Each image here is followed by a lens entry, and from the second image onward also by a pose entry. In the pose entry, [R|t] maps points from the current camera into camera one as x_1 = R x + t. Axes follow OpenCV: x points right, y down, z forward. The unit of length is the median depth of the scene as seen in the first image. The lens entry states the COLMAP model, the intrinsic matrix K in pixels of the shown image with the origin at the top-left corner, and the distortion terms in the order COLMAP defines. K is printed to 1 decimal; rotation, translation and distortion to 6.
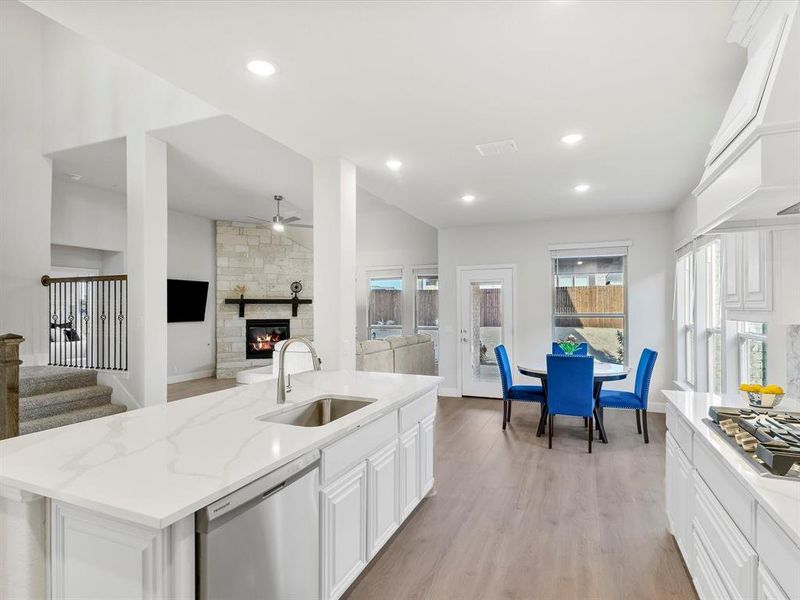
lens RADIAL K [[433.9, 0, 401.1], [0, 433.9, 308.3], [0, 0, 1]] dist [0.009556, -0.004805]
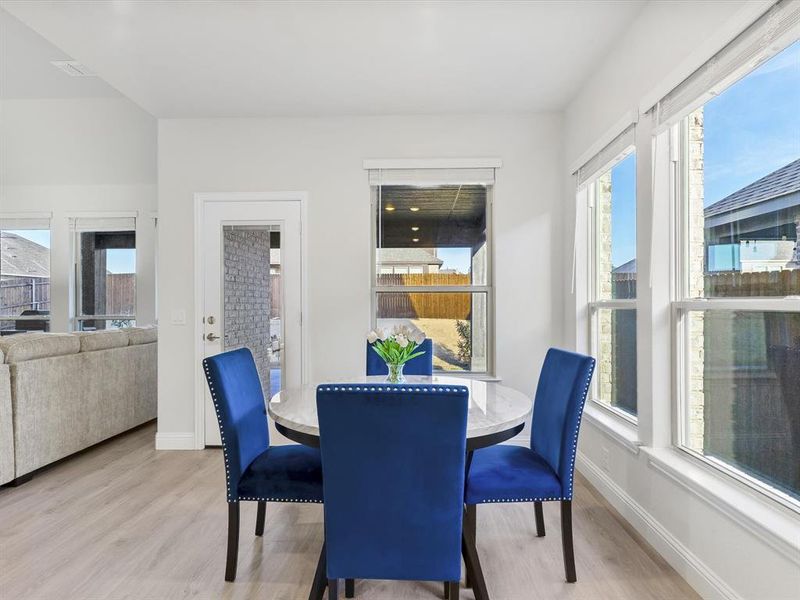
lens RADIAL K [[433.9, 0, 397.7], [0, 433.9, 301.4], [0, 0, 1]] dist [0.009556, -0.004805]
pose [[0.938358, 0.004586, 0.345634, 0.126425], [-0.003563, 0.999987, -0.003596, 0.022750], [-0.345646, 0.002143, 0.938363, 0.316490]]
